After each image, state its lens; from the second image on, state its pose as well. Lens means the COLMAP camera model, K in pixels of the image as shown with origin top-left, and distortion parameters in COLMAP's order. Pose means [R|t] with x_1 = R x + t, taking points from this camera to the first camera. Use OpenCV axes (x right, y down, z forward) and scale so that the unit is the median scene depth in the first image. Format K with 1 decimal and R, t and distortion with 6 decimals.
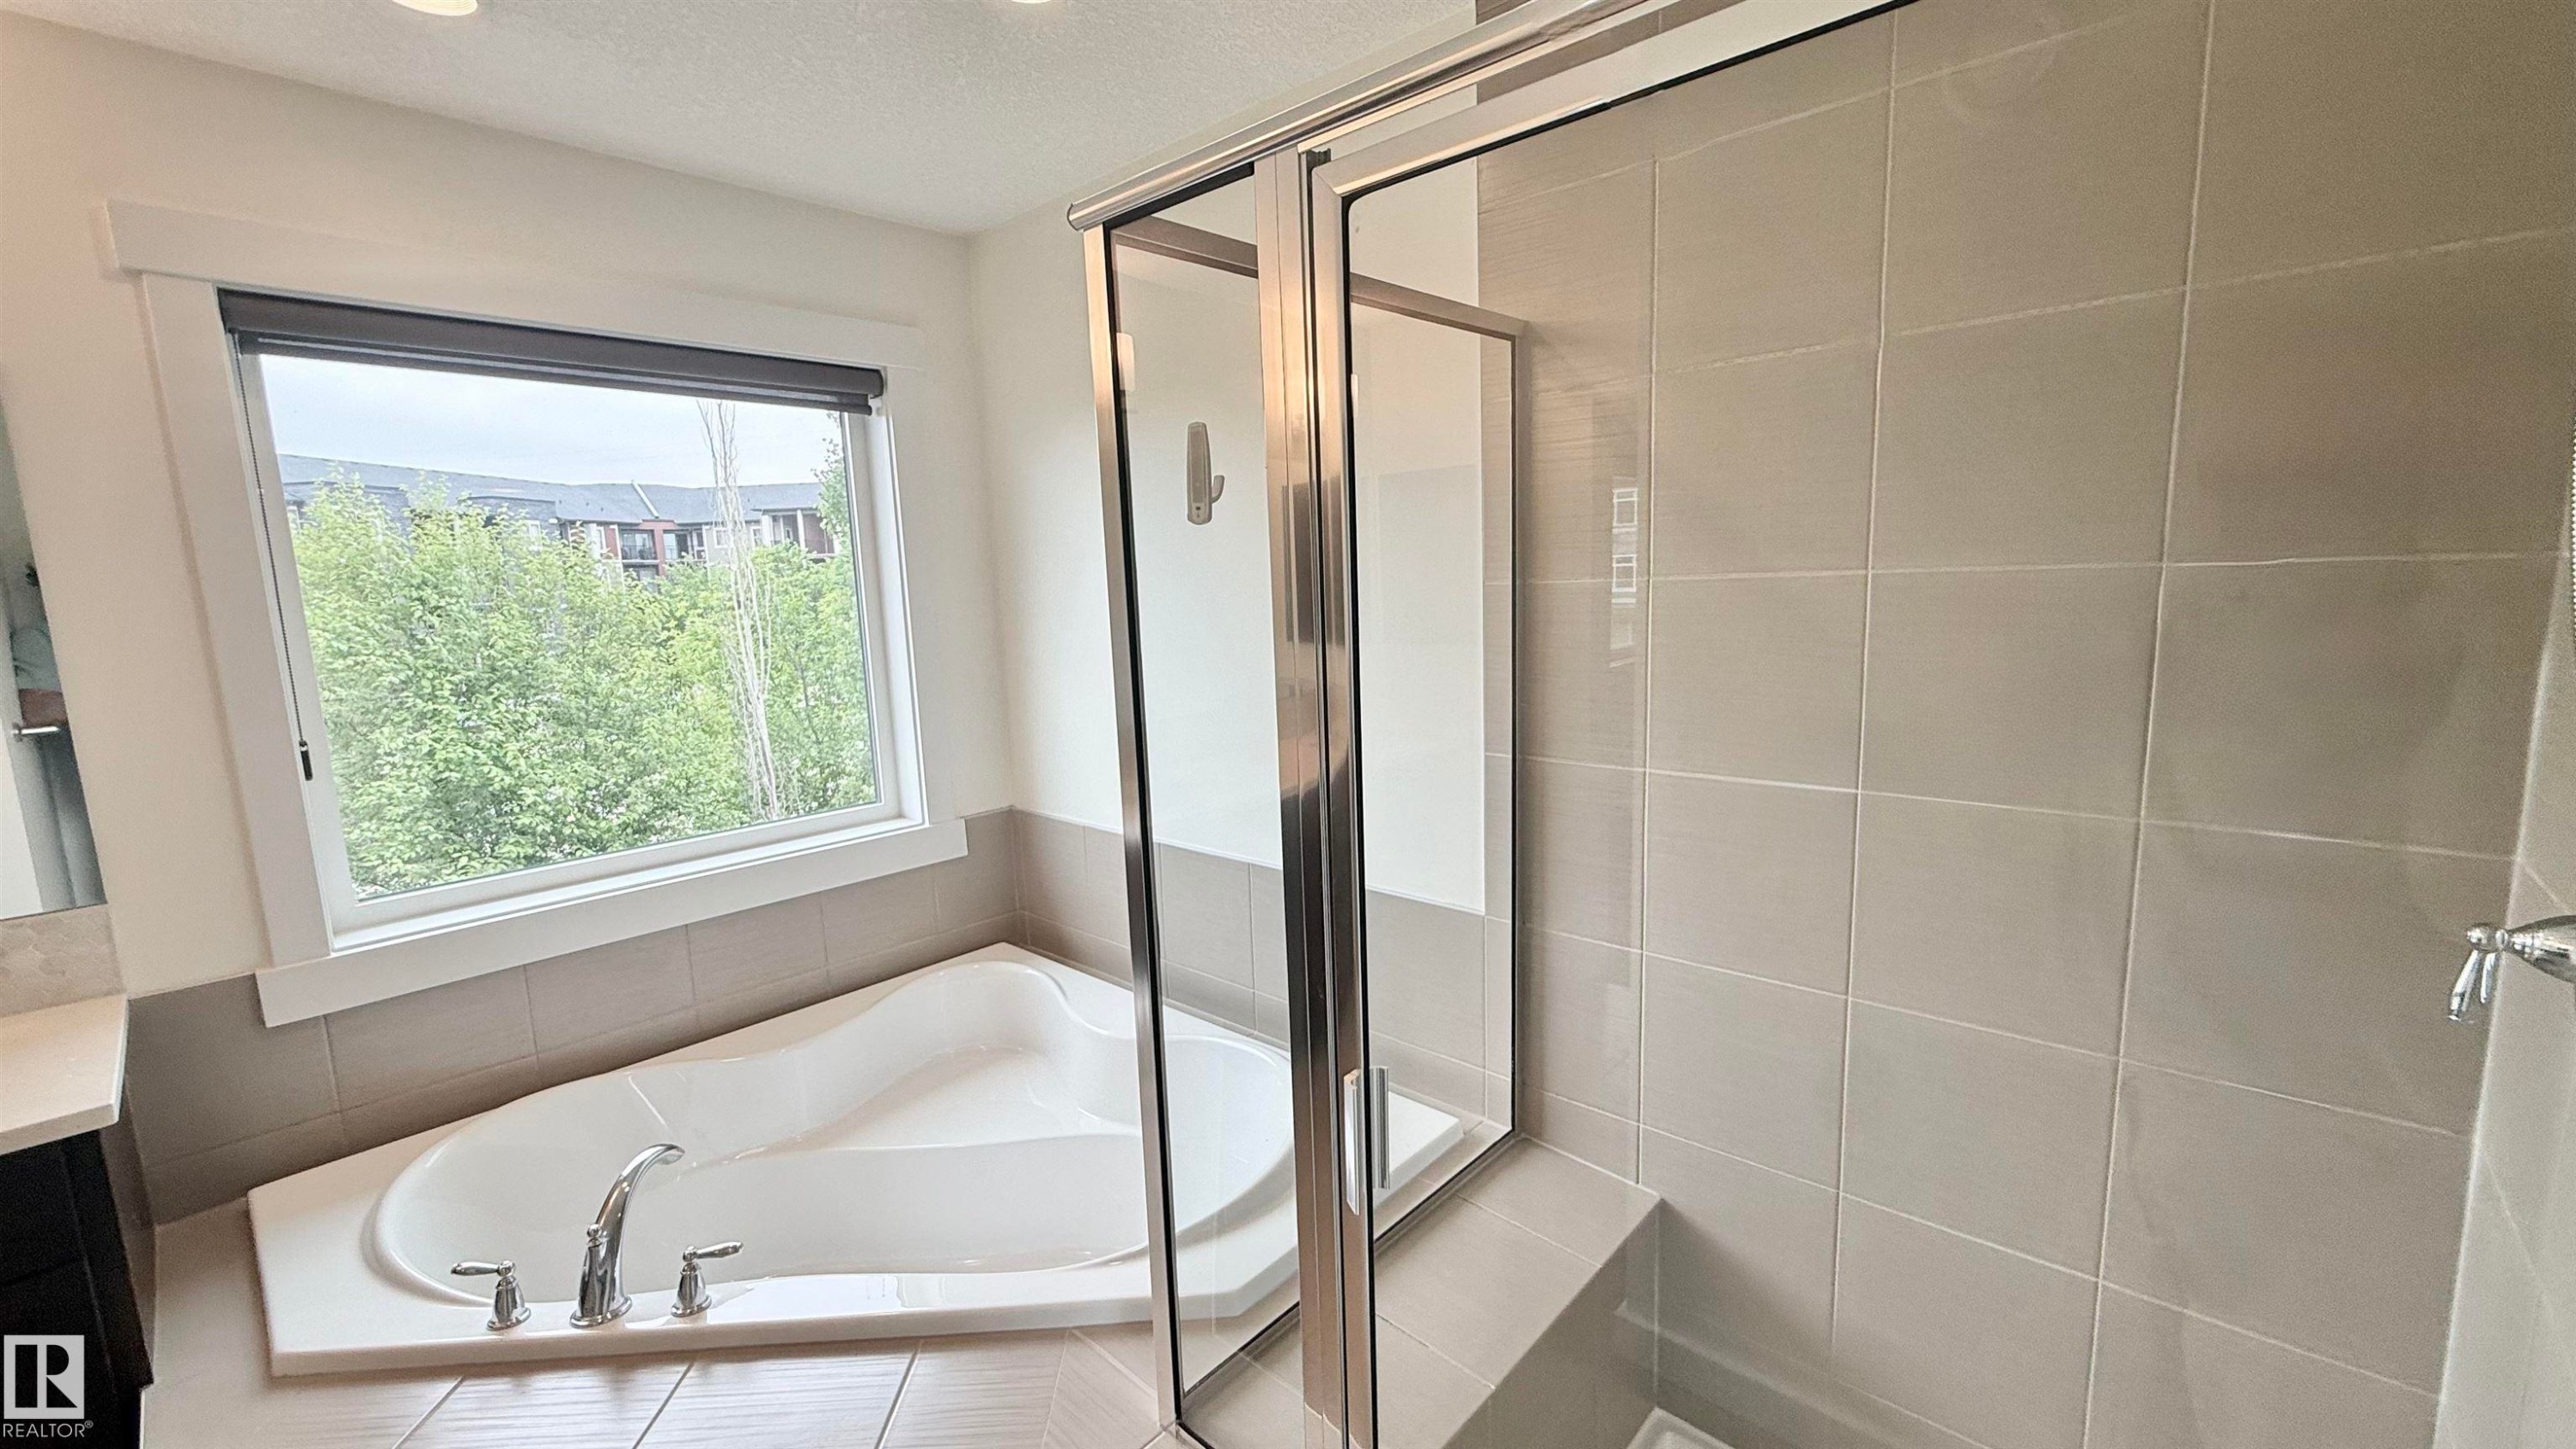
lens RADIAL K [[1036.8, 0, 1298.5], [0, 1036.8, 719.2], [0, 0, 1]] dist [0.002621, 0.000271]
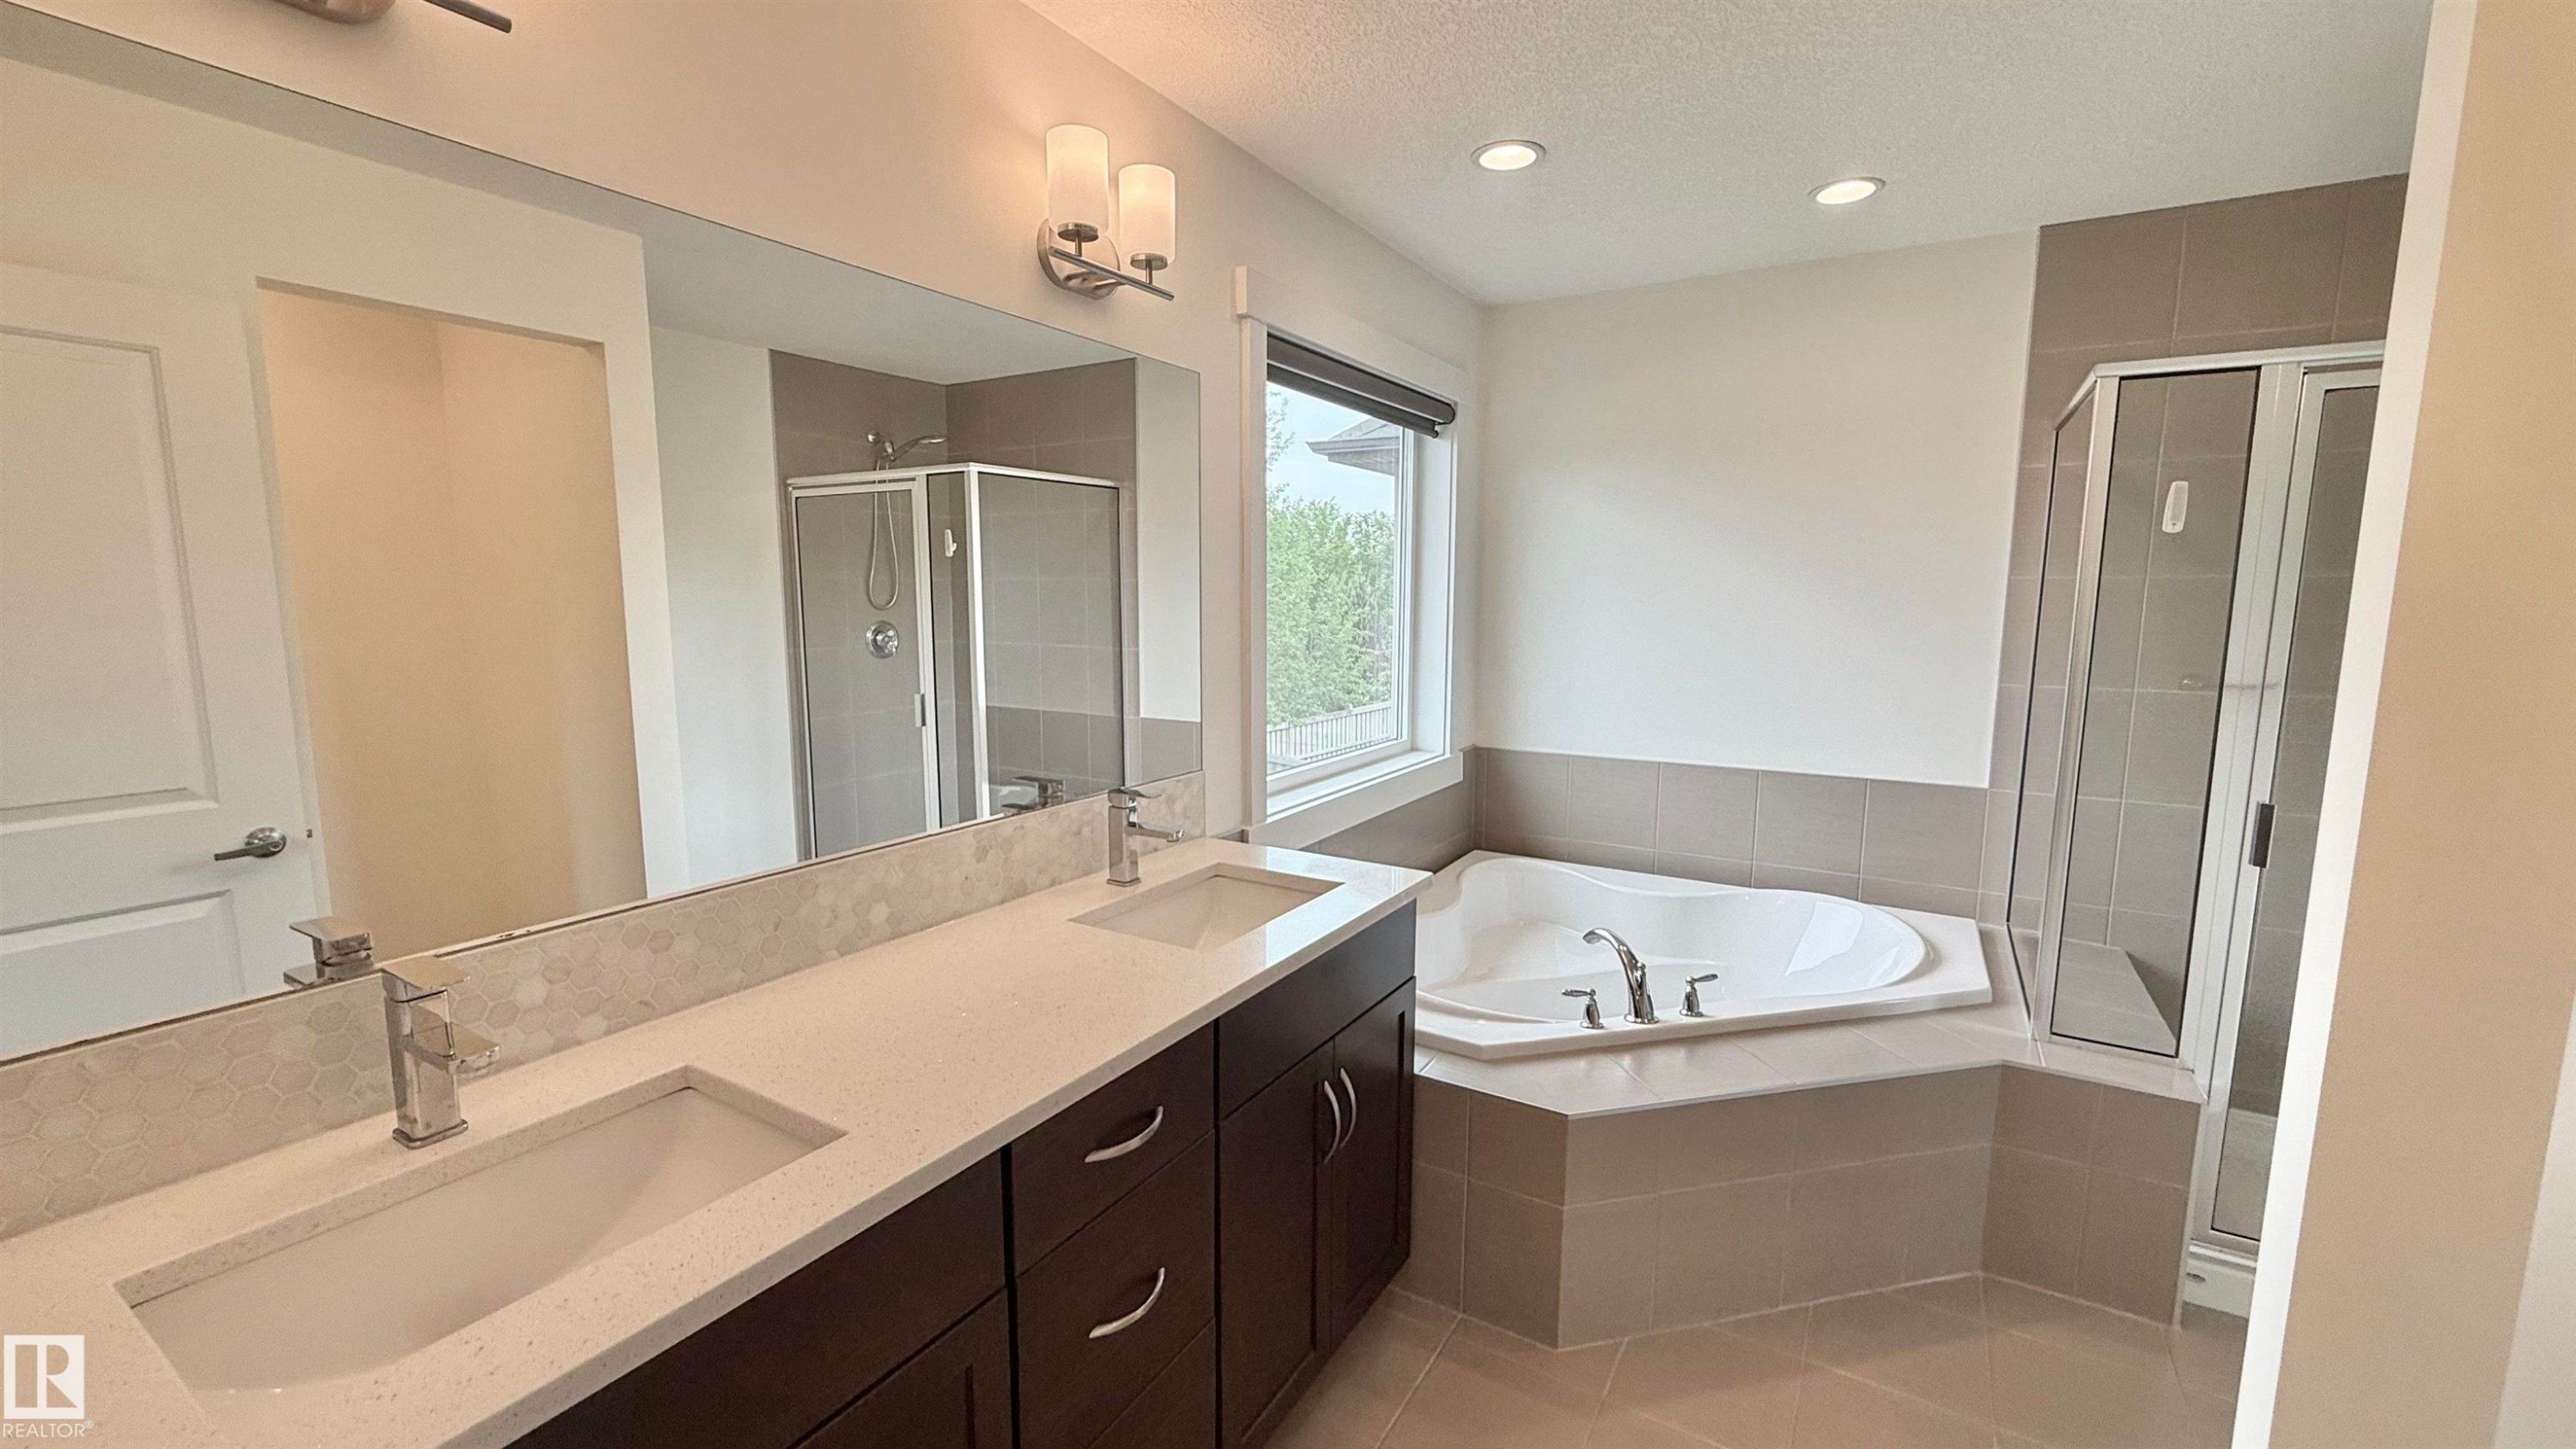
lens RADIAL K [[1036.8, 0, 1286.5], [0, 1036.8, 726.1], [0, 0, 1]] dist [0.002621, 0.000271]
pose [[0.981614, 0.004606, 0.190821, -0.763154], [-0.002786, 0.999948, -0.009802, 0.074654], [-0.190856, 0.009090, 0.981576, -0.222411]]
